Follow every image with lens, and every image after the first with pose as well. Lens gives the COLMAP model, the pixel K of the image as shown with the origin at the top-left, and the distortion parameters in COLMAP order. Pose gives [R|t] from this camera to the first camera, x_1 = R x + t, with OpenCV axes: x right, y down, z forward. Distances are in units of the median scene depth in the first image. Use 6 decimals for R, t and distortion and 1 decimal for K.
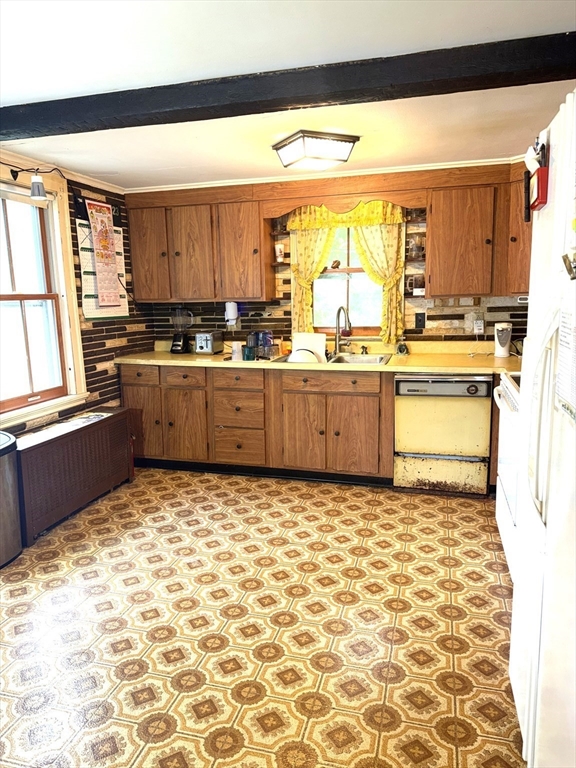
lens RADIAL K [[539.6, 0, 288.0], [0, 539.6, 384.0], [0, 0, 1]] dist [0.169747, -0.352002]
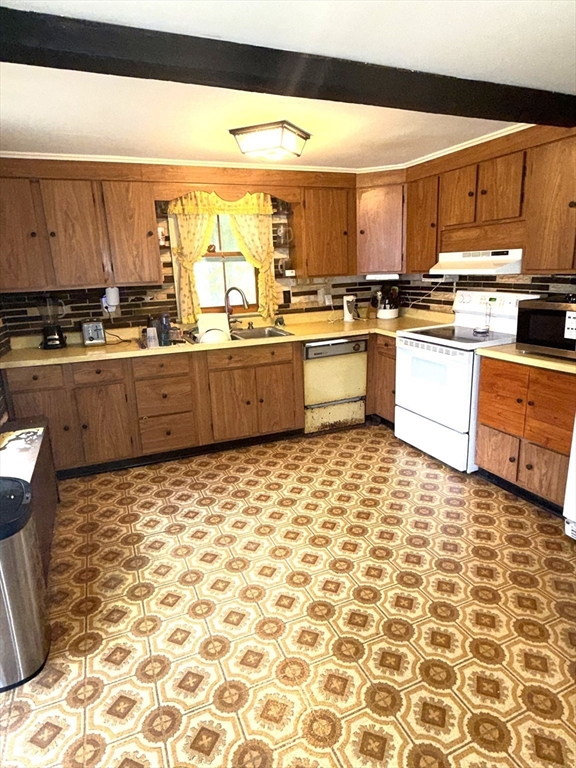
lens RADIAL K [[454.6, 0, 288.0], [0, 454.6, 384.0], [0, 0, 1]] dist [-0.002797, -0.001073]
pose [[0.778331, -0.166923, 0.605258, -0.425091], [0.124508, 0.985901, 0.111788, -0.041047], [-0.615384, -0.011648, 0.788141, 0.216128]]
